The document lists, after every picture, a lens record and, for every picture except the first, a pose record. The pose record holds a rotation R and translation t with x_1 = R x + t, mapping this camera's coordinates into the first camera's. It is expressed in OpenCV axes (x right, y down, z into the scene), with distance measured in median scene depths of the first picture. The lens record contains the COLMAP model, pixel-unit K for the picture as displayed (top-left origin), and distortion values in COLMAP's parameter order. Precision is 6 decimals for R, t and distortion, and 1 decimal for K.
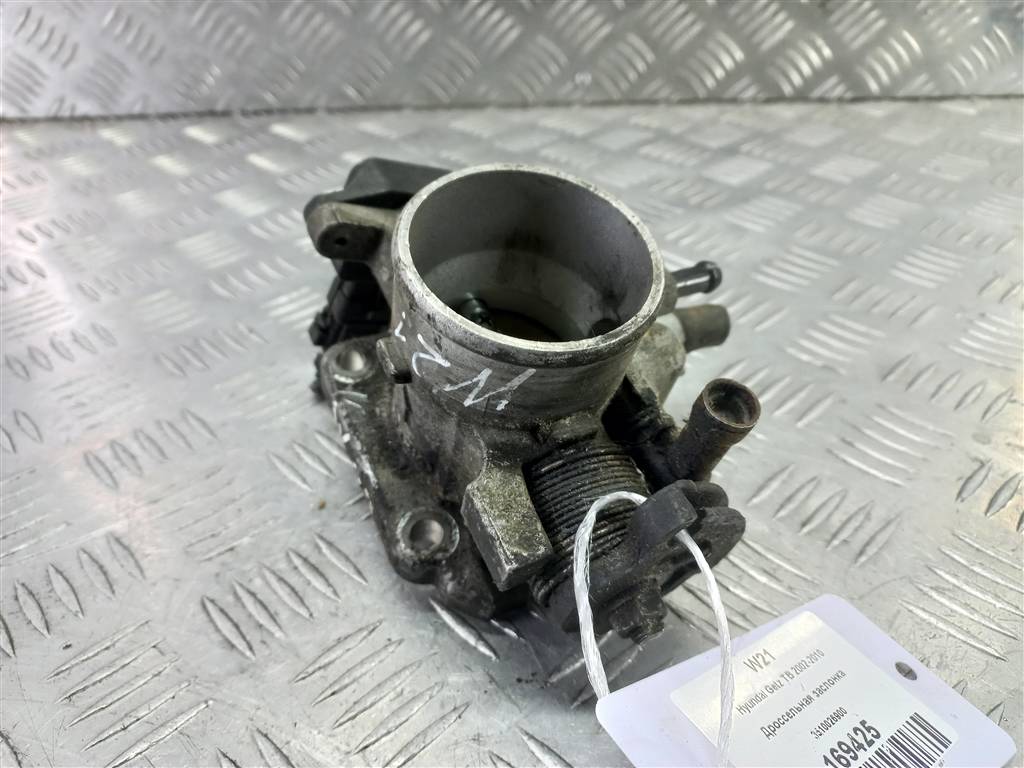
lens RADIAL K [[751.6, 0, 513.1], [0, 751.6, 385.9], [0, 0, 1]] dist [-0.037669, 0.037576]
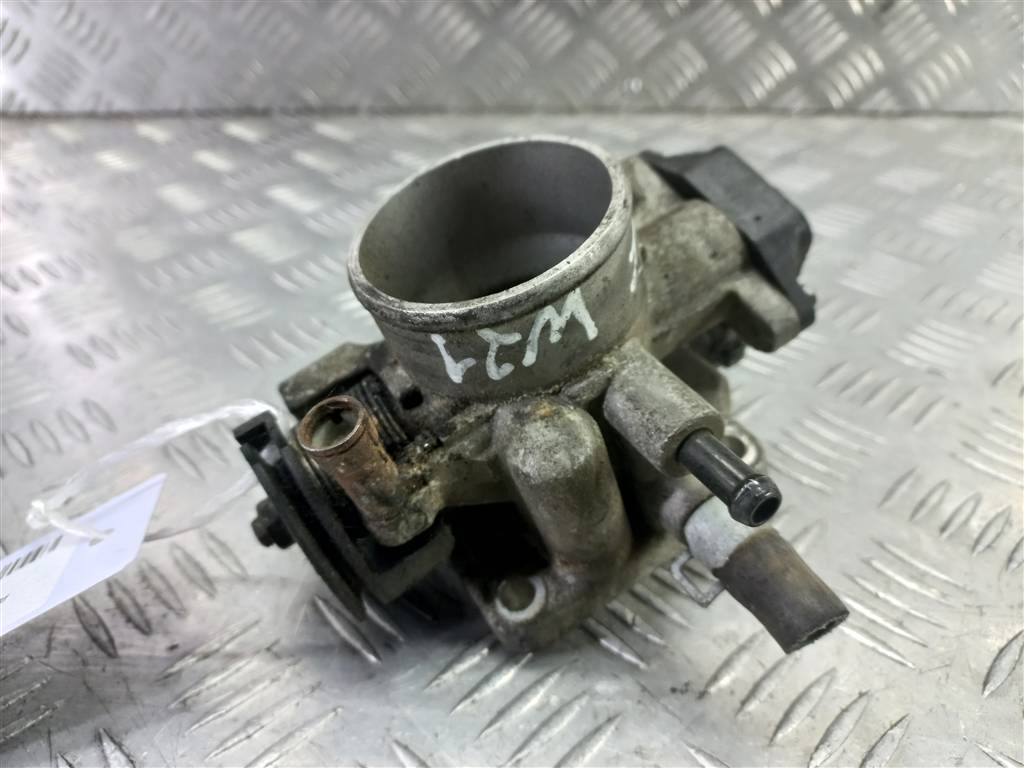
lens RADIAL K [[759.0, 0, 517.6], [0, 759.0, 383.1], [0, 0, 1]] dist [-0.044326, 0.037584]
pose [[0.999731, 0.018574, 0.013905, -0.096051], [-0.018140, 0.999363, -0.030734, 0.022389], [-0.014467, 0.030474, 0.999431, 0.028977]]
